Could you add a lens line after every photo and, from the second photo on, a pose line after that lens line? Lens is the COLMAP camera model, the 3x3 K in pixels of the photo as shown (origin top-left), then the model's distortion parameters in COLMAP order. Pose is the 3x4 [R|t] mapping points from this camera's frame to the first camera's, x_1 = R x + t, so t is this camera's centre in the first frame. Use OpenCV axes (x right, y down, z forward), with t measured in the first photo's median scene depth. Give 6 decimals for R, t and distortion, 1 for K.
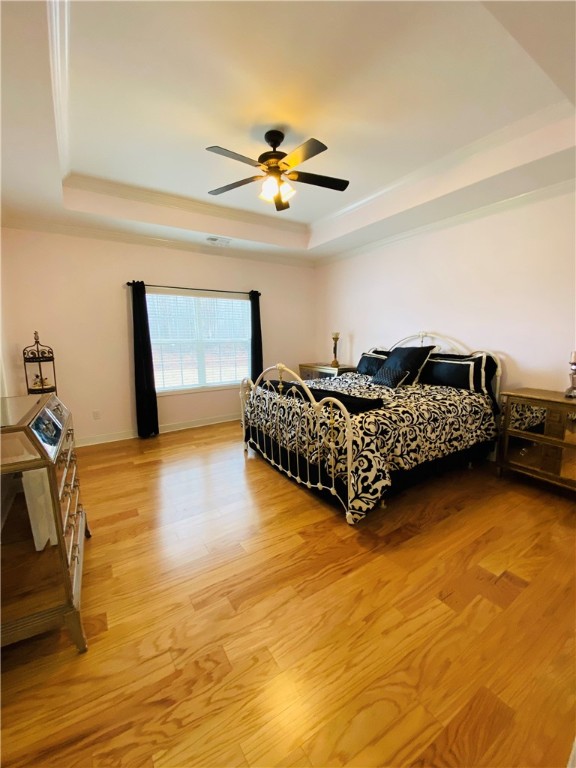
lens RADIAL K [[310.9, 0, 287.3], [0, 310.9, 382.7], [0, 0, 1]] dist [0.029175, -0.022467]
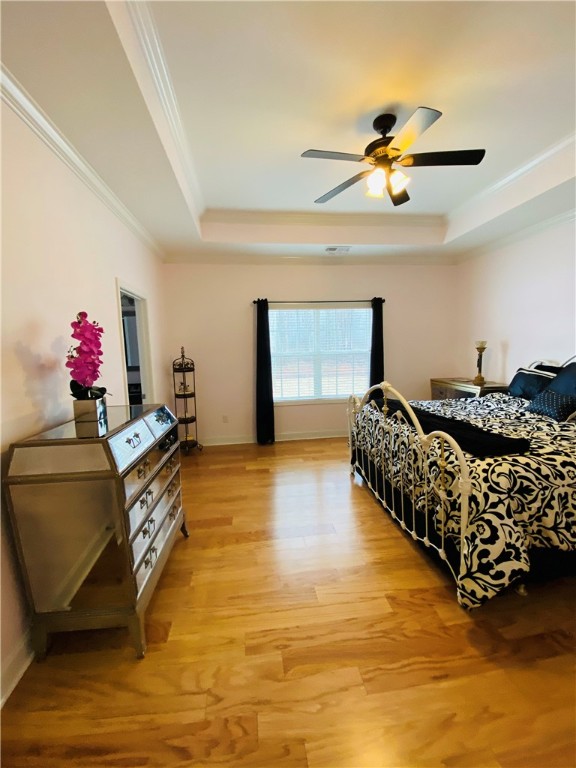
lens RADIAL K [[310.8, 0, 288.7], [0, 310.8, 382.9], [0, 0, 1]] dist [0.022408, -0.022265]
pose [[0.902421, 0.040861, -0.428914, 0.117609], [-0.049769, 0.998715, -0.009569, -0.044597], [0.427972, 0.029982, 0.903295, 0.131378]]
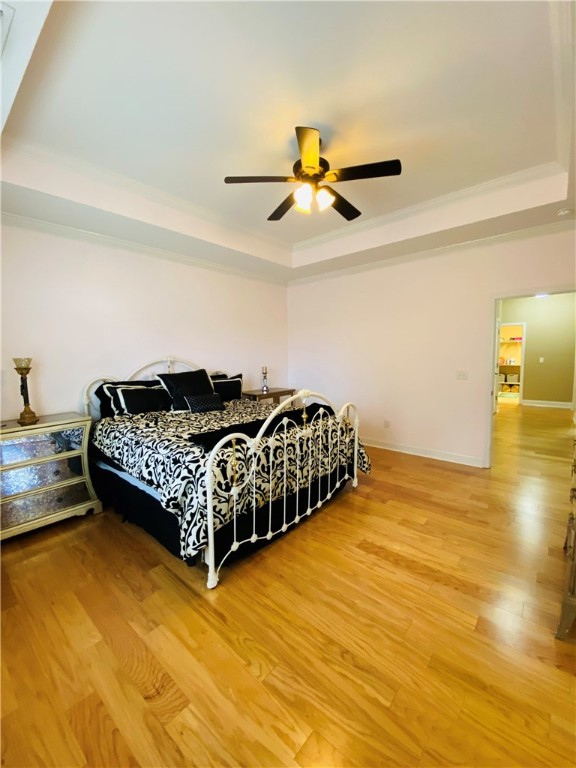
lens RADIAL K [[313.5, 0, 287.8], [0, 313.5, 381.6], [0, 0, 1]] dist [0.019973, -0.017756]
pose [[-0.281152, -0.066517, 0.957355, -0.979374], [0.166889, 0.979005, 0.117033, -0.223673], [-0.945041, 0.192676, -0.264148, 1.475322]]
